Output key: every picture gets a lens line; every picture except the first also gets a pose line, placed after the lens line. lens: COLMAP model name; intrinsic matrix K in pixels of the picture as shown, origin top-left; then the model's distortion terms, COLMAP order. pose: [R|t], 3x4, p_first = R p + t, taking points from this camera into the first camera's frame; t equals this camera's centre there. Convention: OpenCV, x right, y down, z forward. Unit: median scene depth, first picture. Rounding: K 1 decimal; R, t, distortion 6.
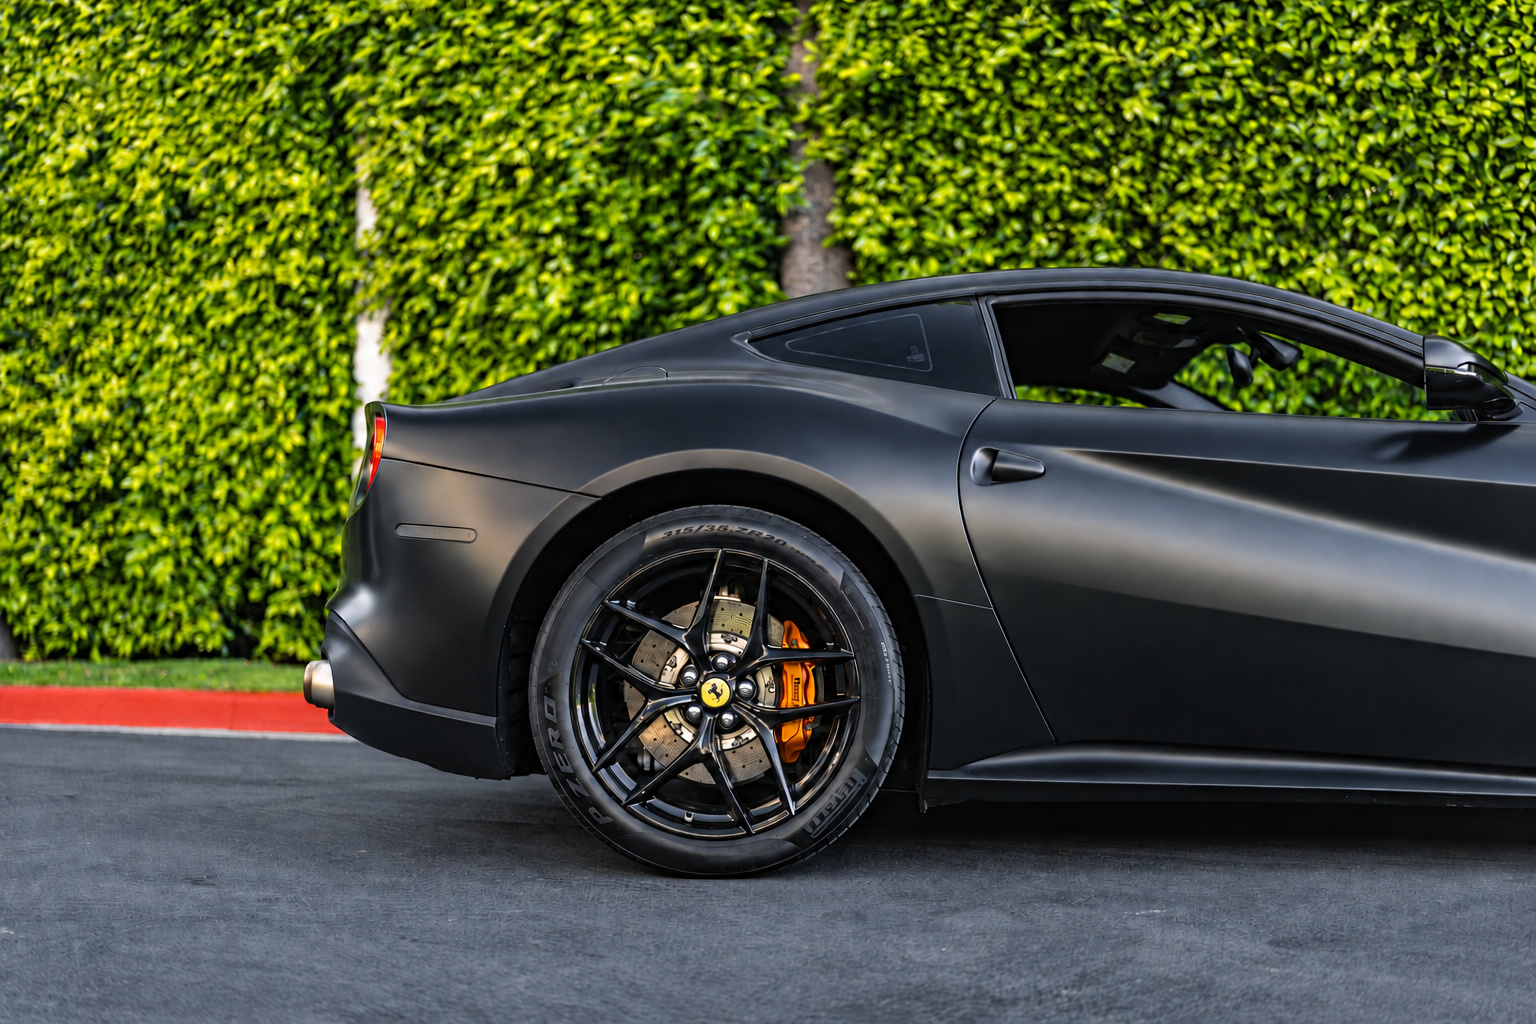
lens RADIAL K [[1554.1, 0, 777.3], [0, 1554.1, 509.7], [0, 0, 1]] dist [-0.002592, 0.014744]
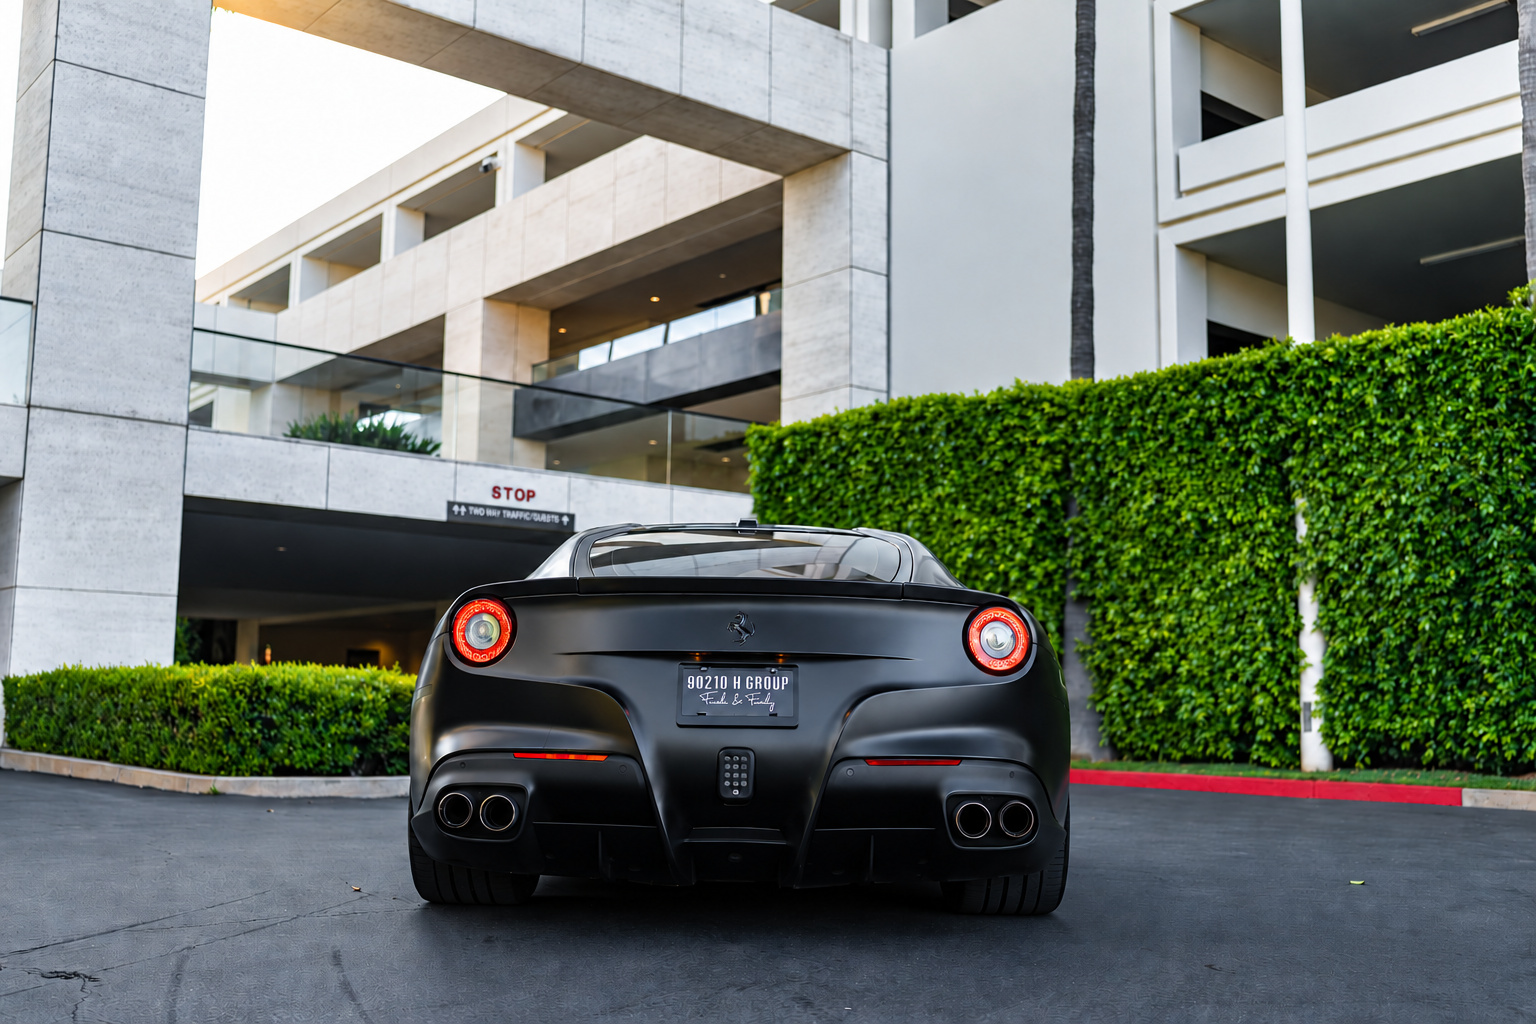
lens RADIAL K [[1554.1, 0, 777.3], [0, 1554.1, 509.7], [0, 0, 1]] dist [-0.002592, 0.014744]
pose [[0.853797, -0.051151, -0.518088, 0.172165], [0.006744, 0.996165, -0.087237, -0.051378], [0.520563, 0.070989, 0.850867, -0.947276]]
